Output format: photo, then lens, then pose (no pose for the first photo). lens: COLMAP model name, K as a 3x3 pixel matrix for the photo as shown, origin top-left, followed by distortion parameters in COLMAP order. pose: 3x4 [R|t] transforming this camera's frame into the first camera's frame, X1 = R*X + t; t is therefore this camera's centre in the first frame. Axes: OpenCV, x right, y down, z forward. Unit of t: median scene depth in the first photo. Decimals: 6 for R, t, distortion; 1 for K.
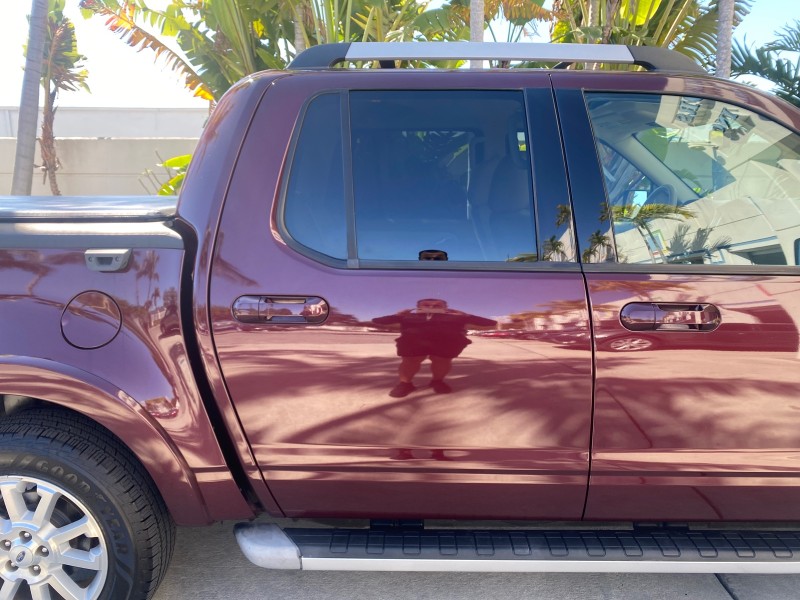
lens RADIAL K [[615.6, 0, 387.3], [0, 615.6, 294.4], [0, 0, 1]] dist [0.016630, -0.018370]
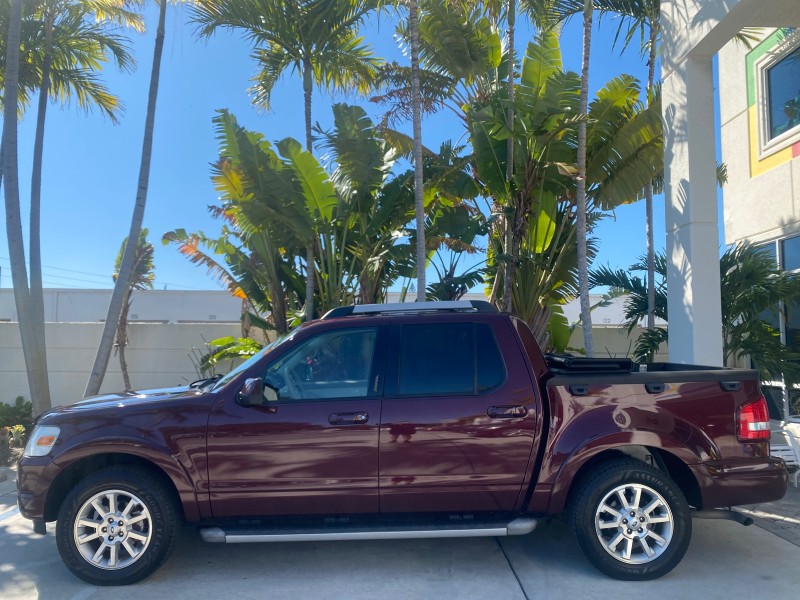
lens RADIAL K [[615.6, 0, 395.5], [0, 615.6, 298.6], [0, 0, 1]] dist [0.016630, -0.018370]
pose [[0.999966, 0.007217, 0.003970, 0.054025], [-0.005894, 0.963641, -0.267134, 0.061311], [-0.005753, 0.267102, 0.963651, -0.369175]]
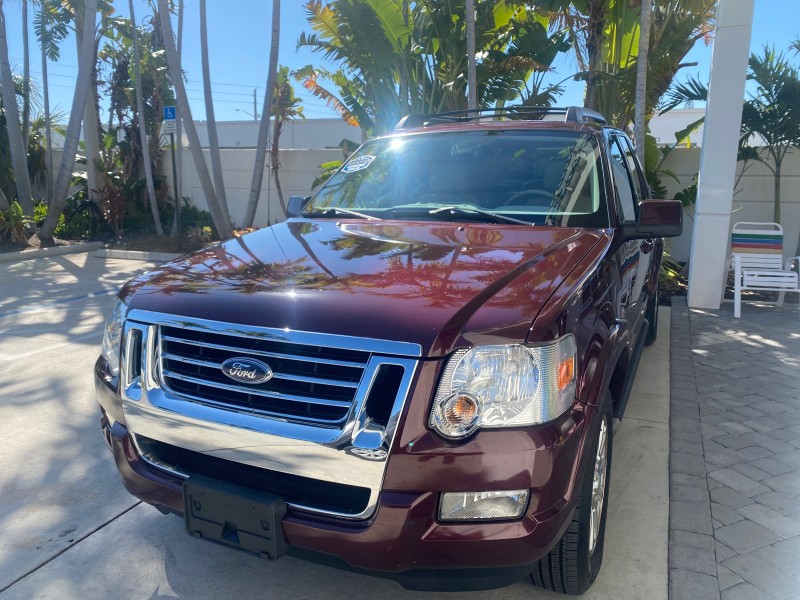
lens RADIAL K [[615.6, 0, 397.0], [0, 615.6, 292.9], [0, 0, 1]] dist [0.016630, -0.018370]
pose [[0.916936, 0.083863, -0.390121, 0.489329], [-0.082200, 0.996395, 0.020989, 0.080448], [0.390475, 0.012822, 0.920524, -0.455510]]
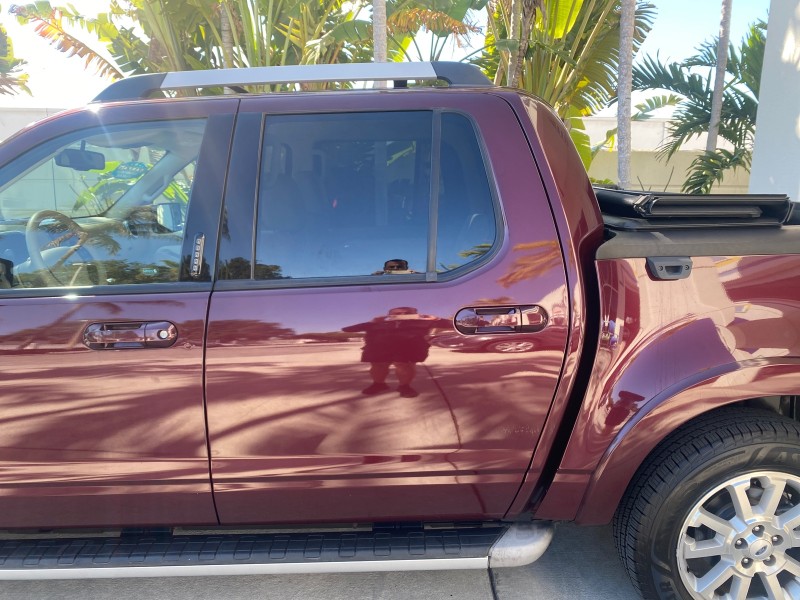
lens RADIAL K [[615.6, 0, 401.6], [0, 615.6, 294.8], [0, 0, 1]] dist [0.016630, -0.018370]
pose [[0.999764, 0.005989, 0.020860, 0.119719], [-0.005839, 0.999957, -0.007249, -0.002753], [-0.020902, 0.007125, 0.999756, -0.013788]]
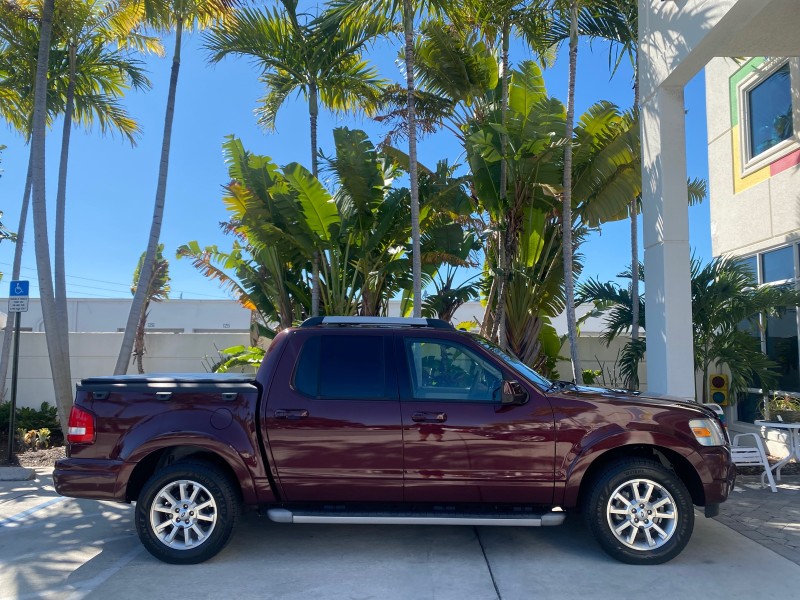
lens RADIAL K [[615.6, 0, 398.9], [0, 615.6, 299.5], [0, 0, 1]] dist [0.016630, -0.018370]
pose [[0.999896, 0.005220, -0.013450, 0.087493], [-0.008727, 0.961195, -0.275731, 0.073296], [0.011489, 0.275820, 0.961141, -0.455772]]
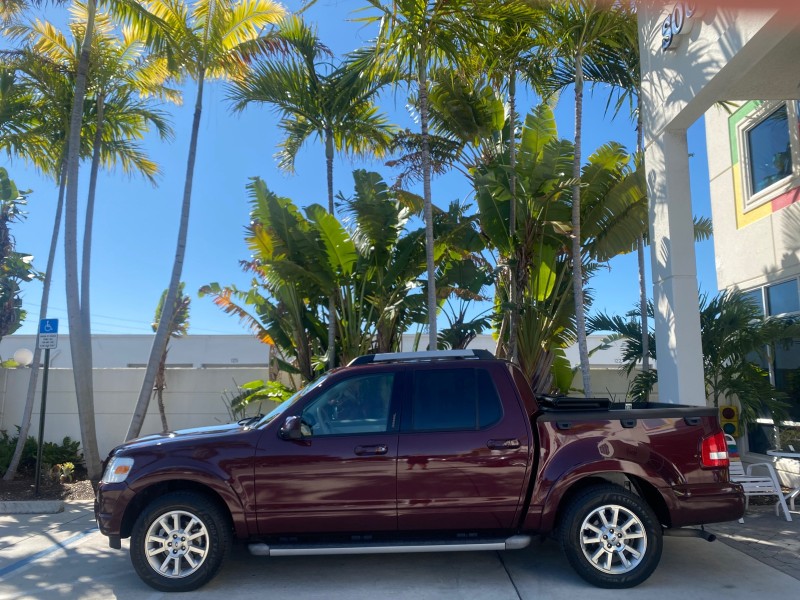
lens RADIAL K [[615.6, 0, 393.5], [0, 615.6, 299.1], [0, 0, 1]] dist [0.016630, -0.018370]
pose [[0.999699, -0.003456, -0.024305, 0.055825], [-0.004714, 0.944592, -0.328212, 0.083733], [0.024092, 0.328227, 0.944291, -0.500265]]
